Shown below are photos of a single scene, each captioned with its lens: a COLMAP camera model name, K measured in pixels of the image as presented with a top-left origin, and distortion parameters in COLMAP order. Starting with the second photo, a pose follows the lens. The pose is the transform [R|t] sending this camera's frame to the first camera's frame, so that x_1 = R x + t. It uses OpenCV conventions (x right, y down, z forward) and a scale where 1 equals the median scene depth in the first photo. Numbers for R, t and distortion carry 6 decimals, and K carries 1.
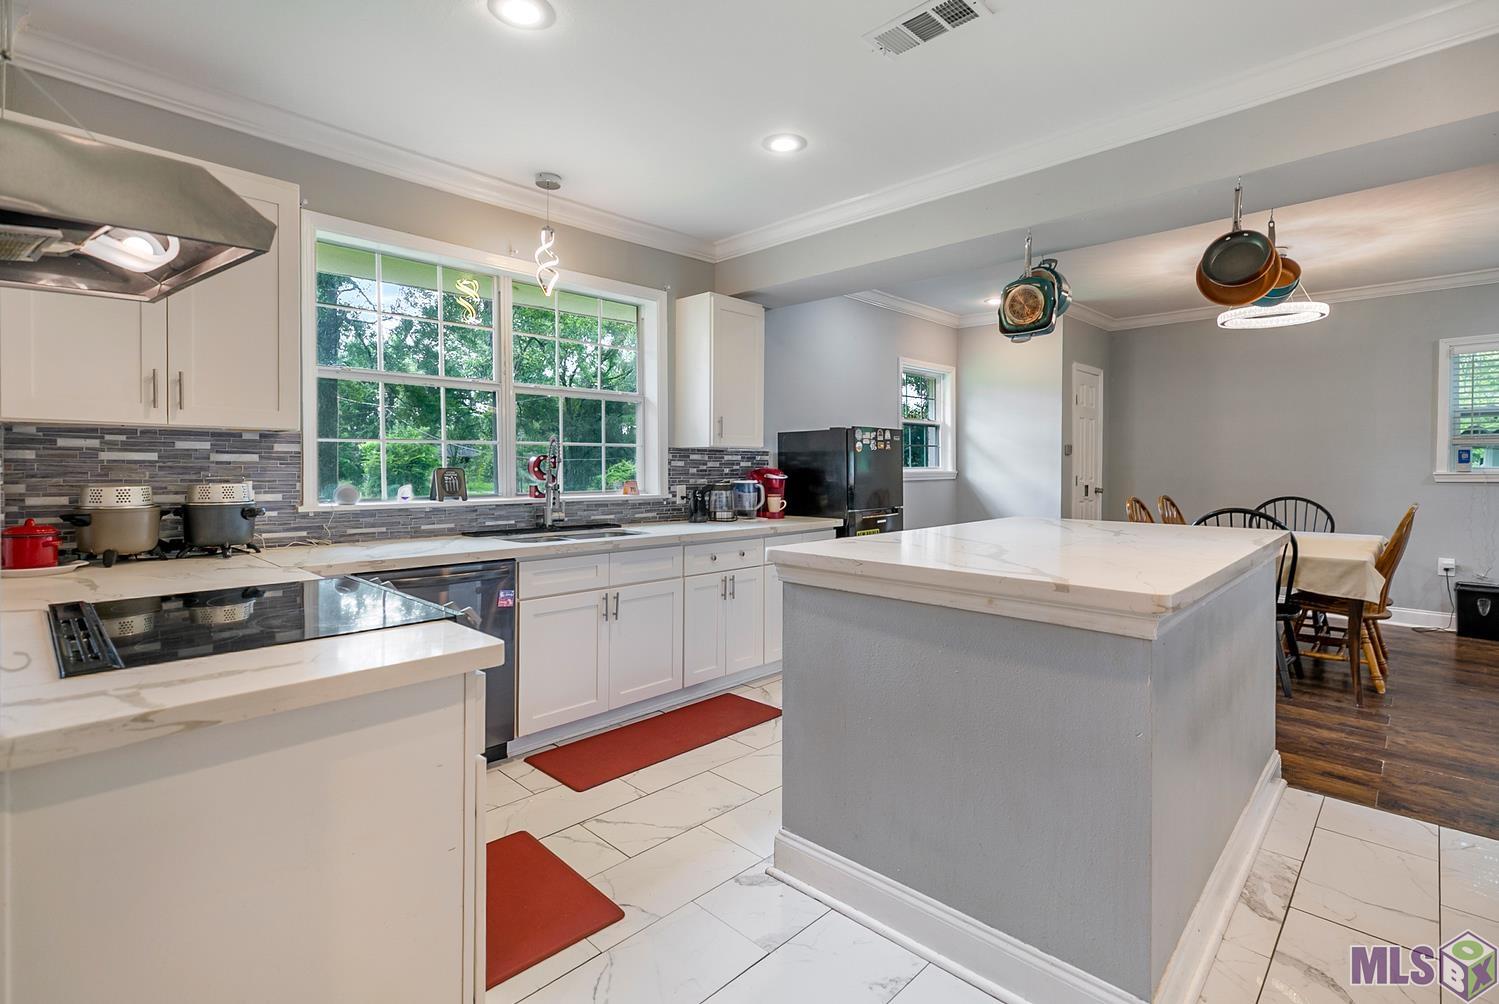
lens RADIAL K [[702.5, 0, 695.7], [0, 702.5, 468.3], [0, 0, 1]] dist [0.014727, -0.001599]
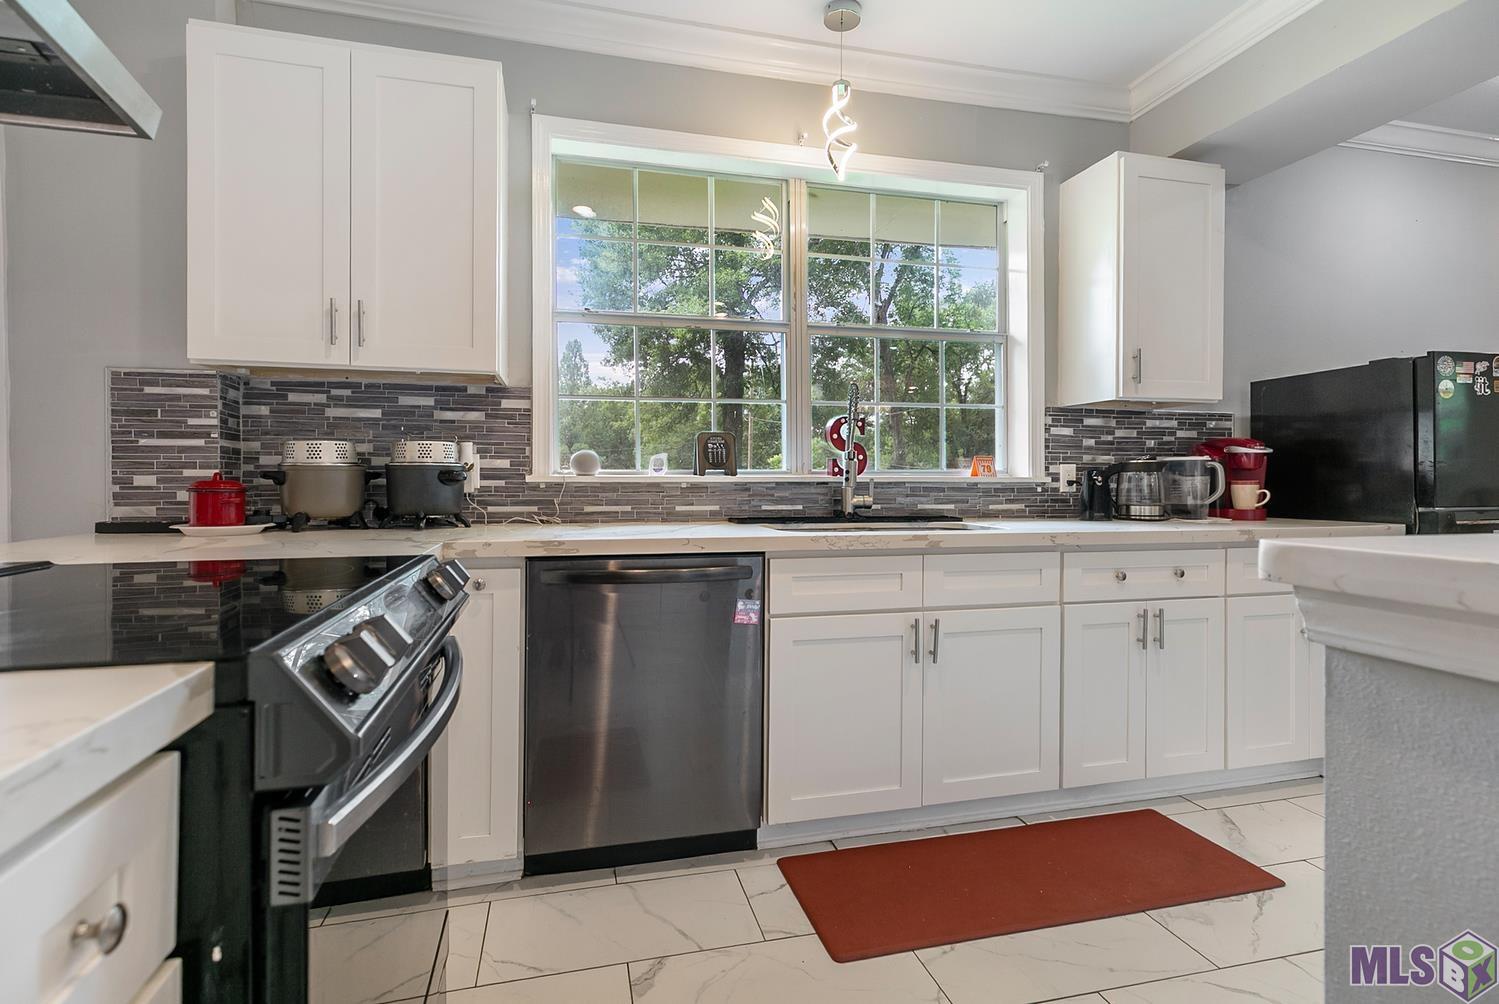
lens RADIAL K [[702.5, 0, 710.1], [0, 702.5, 479.2], [0, 0, 1]] dist [0.014727, -0.001599]
pose [[0.866131, 0.000369, -0.499818, 0.022447], [0.000302, 0.999999, 0.001262, 0.043639], [0.499818, -0.001244, 0.866130, 0.301607]]
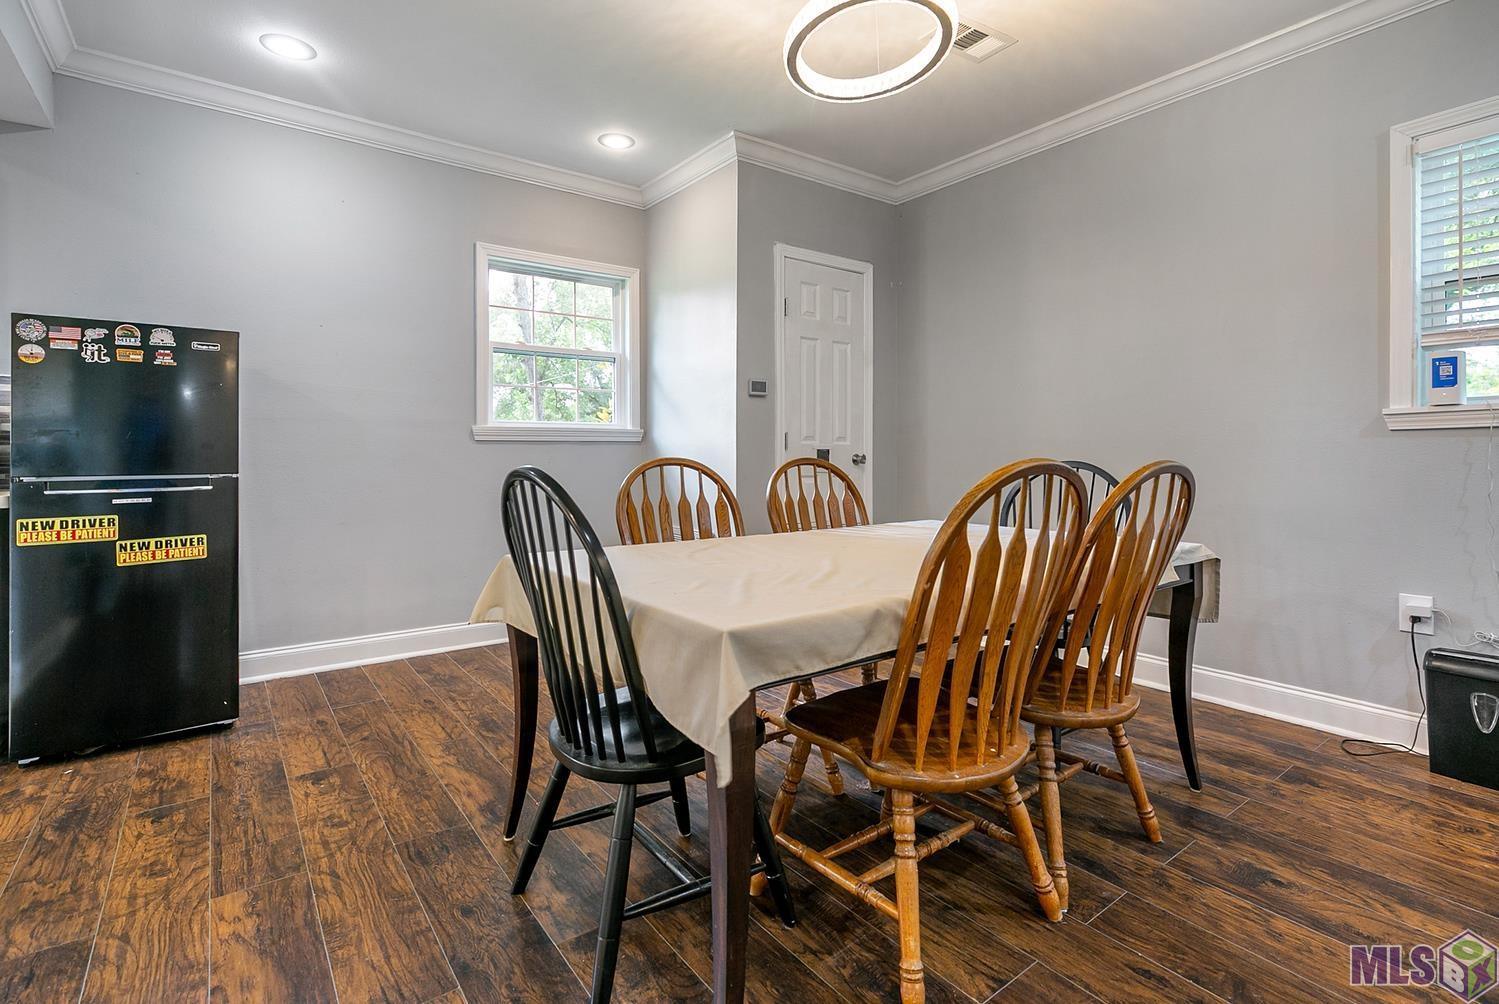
lens RADIAL K [[702.5, 0, 740.3], [0, 702.5, 442.6], [0, 0, 1]] dist [0.014727, -0.001599]
pose [[0.989091, -0.002984, -0.147275, 0.974572], [0.000043, 0.999801, -0.019972, 0.052550], [0.147305, 0.019748, 0.988894, 0.674676]]
